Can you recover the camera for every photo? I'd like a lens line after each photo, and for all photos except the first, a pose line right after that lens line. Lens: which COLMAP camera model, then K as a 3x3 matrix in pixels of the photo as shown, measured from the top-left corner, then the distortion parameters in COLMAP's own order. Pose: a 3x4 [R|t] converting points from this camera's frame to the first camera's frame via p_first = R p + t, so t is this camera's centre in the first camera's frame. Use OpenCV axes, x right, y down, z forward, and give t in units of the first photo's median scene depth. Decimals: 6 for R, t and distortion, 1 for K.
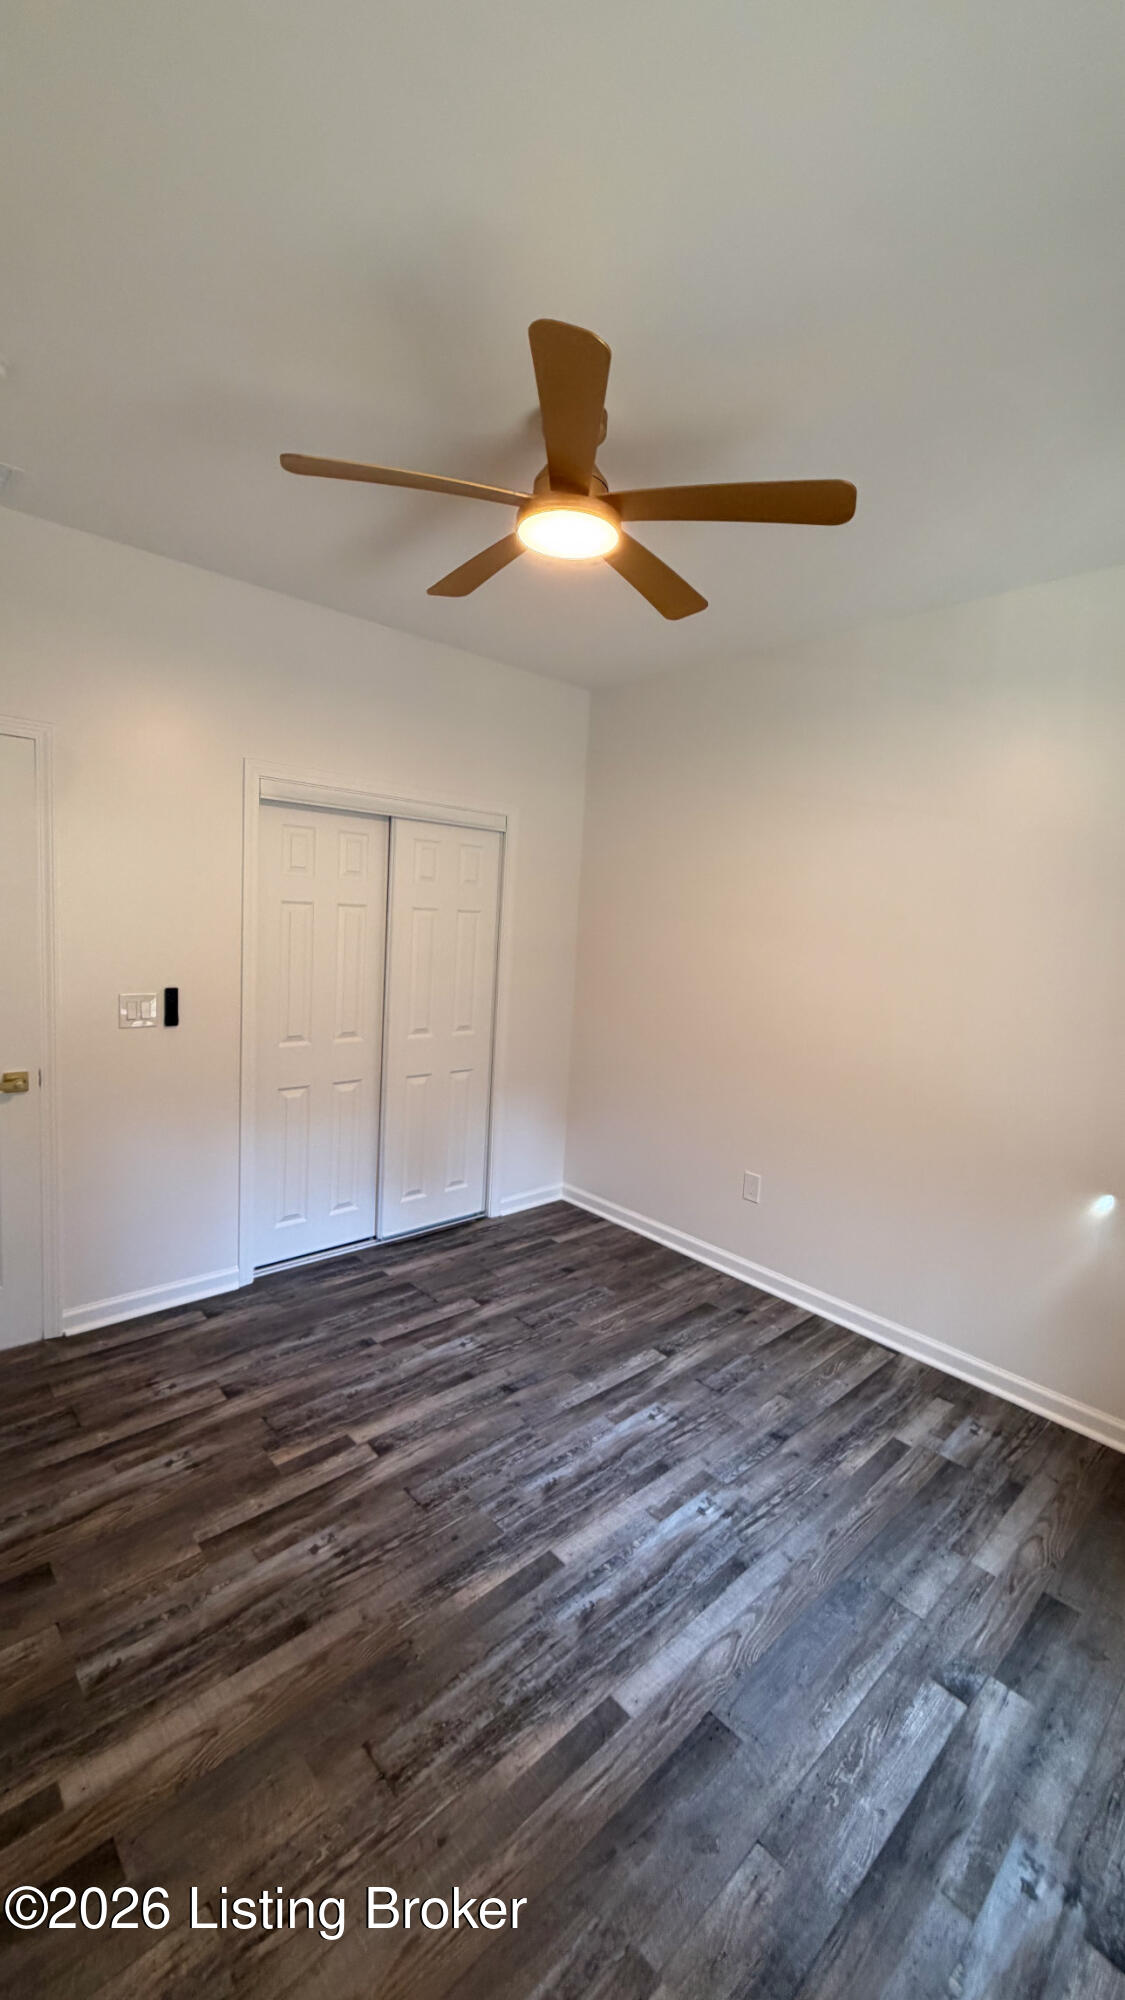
lens RADIAL K [[797.9, 0, 563.9], [0, 797.9, 988.7], [0, 0, 1]] dist [-0.002185, -0.000286]
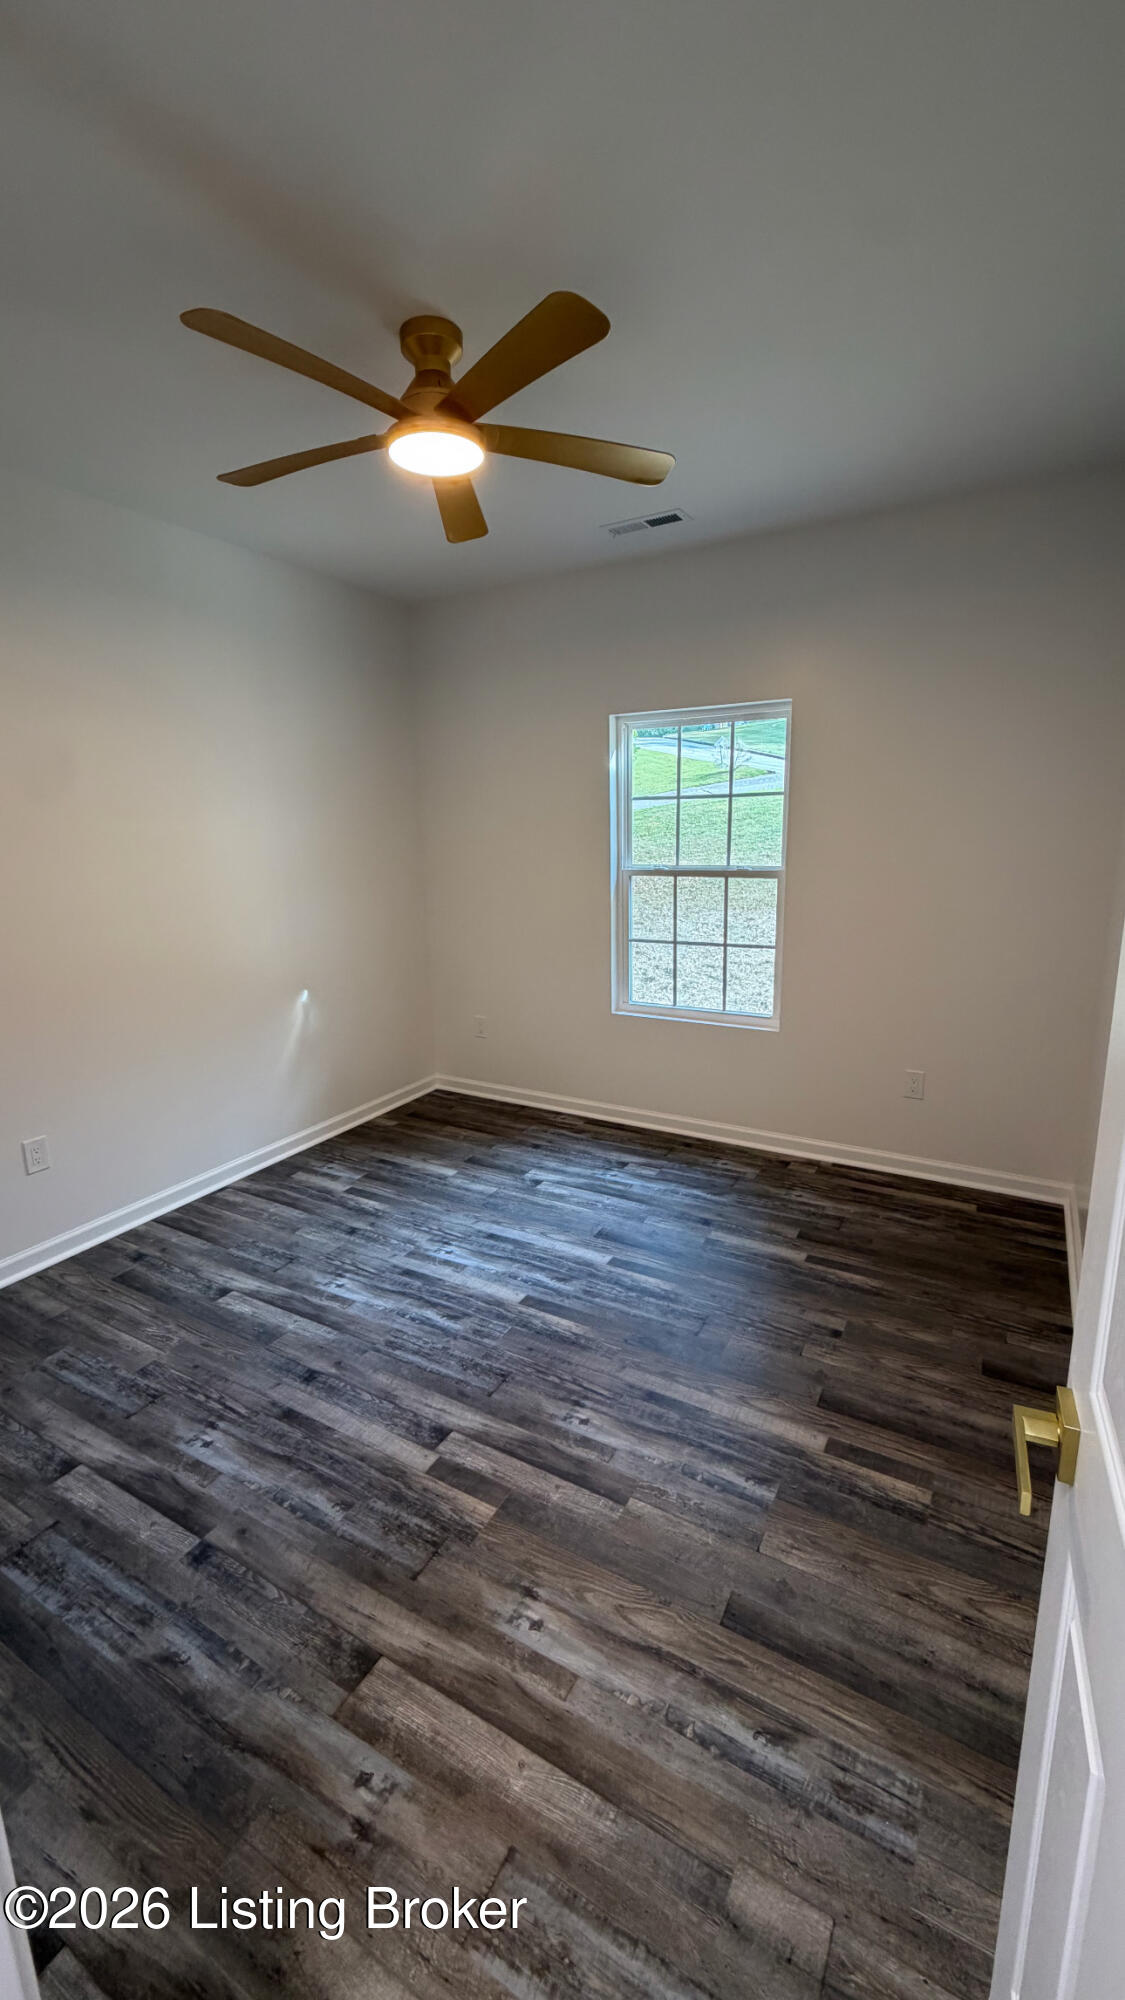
lens RADIAL K [[797.9, 0, 563.9], [0, 797.9, 988.7], [0, 0, 1]] dist [-0.002185, -0.000286]
pose [[-0.305021, -0.238338, 0.922040, -1.027207], [0.097859, 0.955209, 0.279285, -0.145720], [-0.947305, 0.175418, -0.268035, 1.070097]]
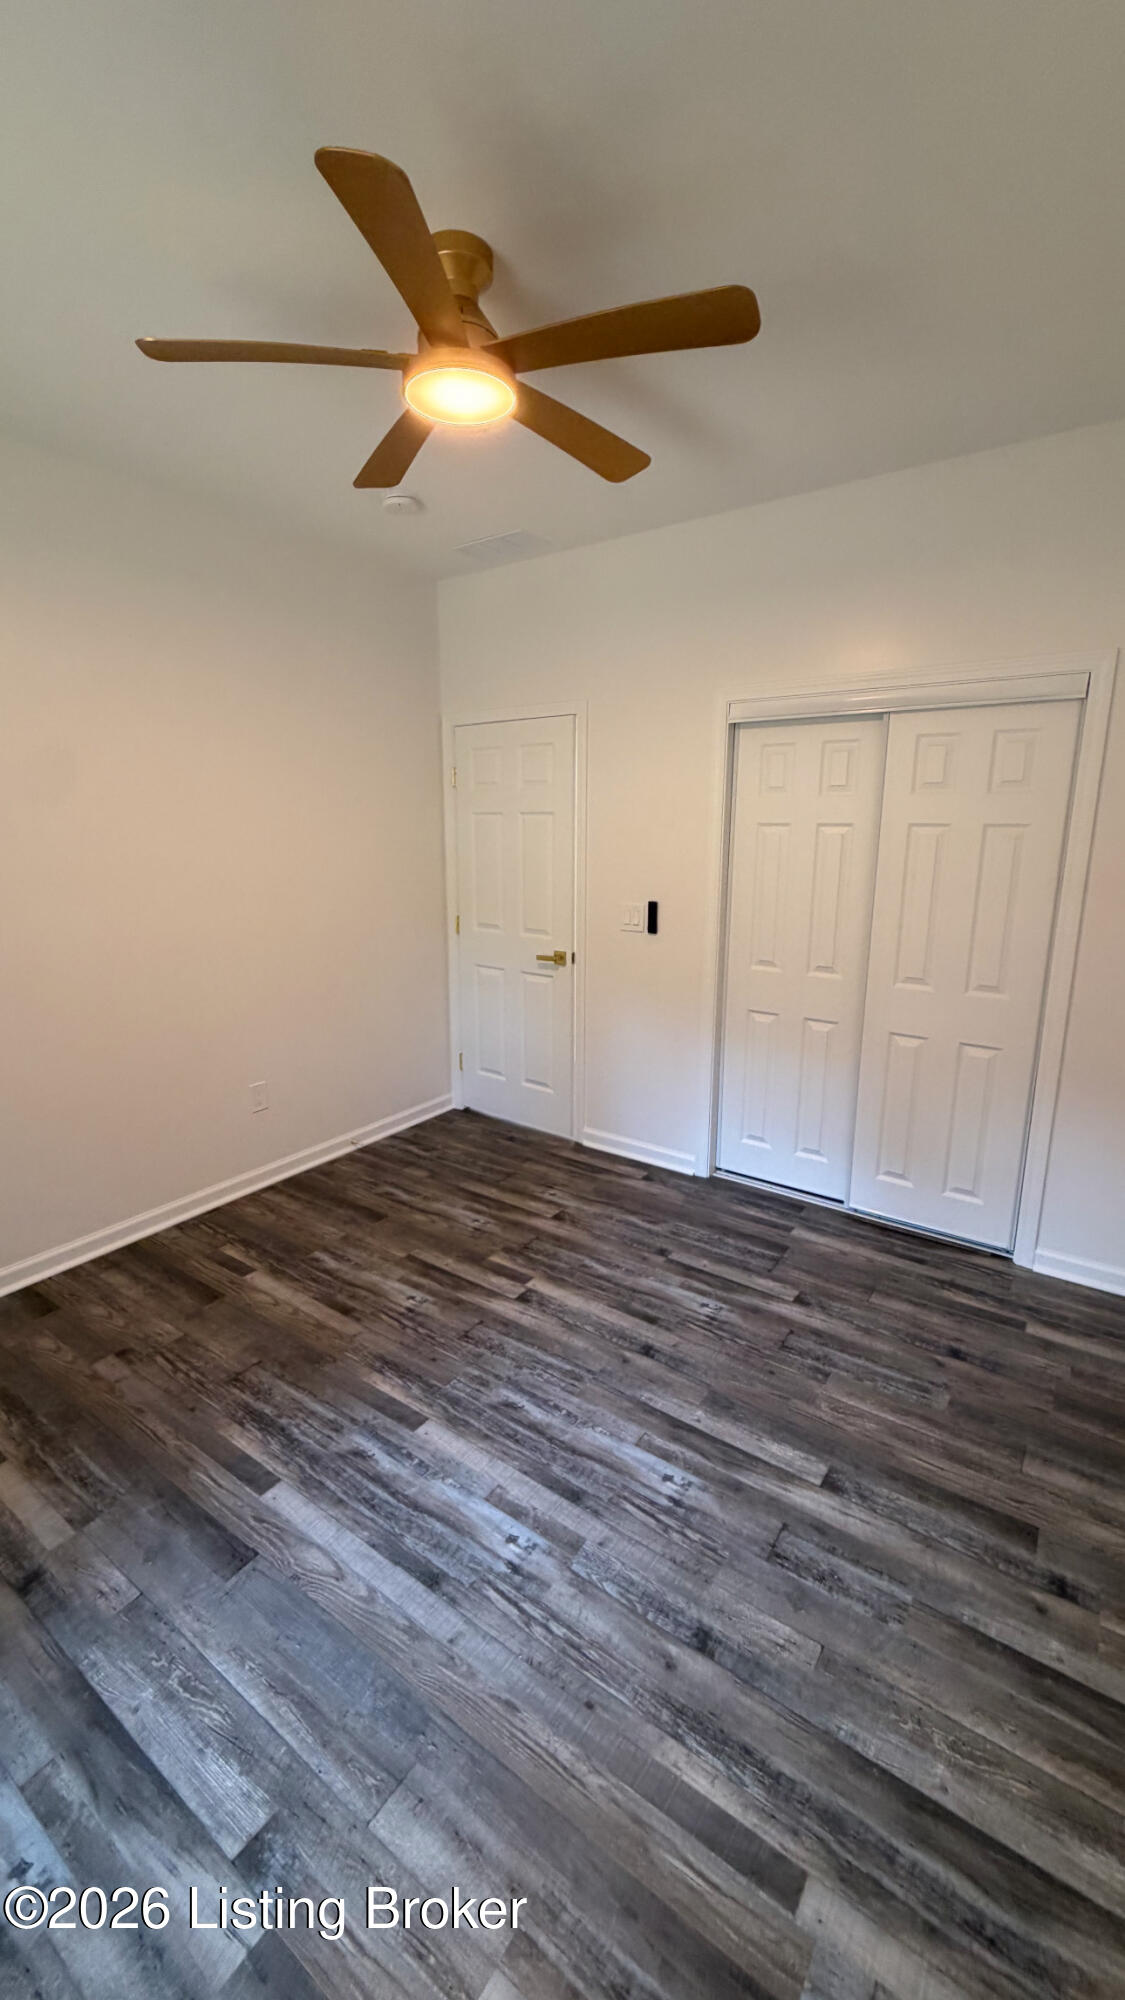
lens RADIAL K [[791.7, 0, 562.5], [0, 791.7, 1000.0], [0, 0, 1]] dist [-0.001835, 0.000124]
pose [[0.210483, 0.159316, -0.964528, 0.861907], [-0.086660, 0.985788, 0.143917, -0.019615], [0.973749, 0.053294, 0.221298, 0.815375]]
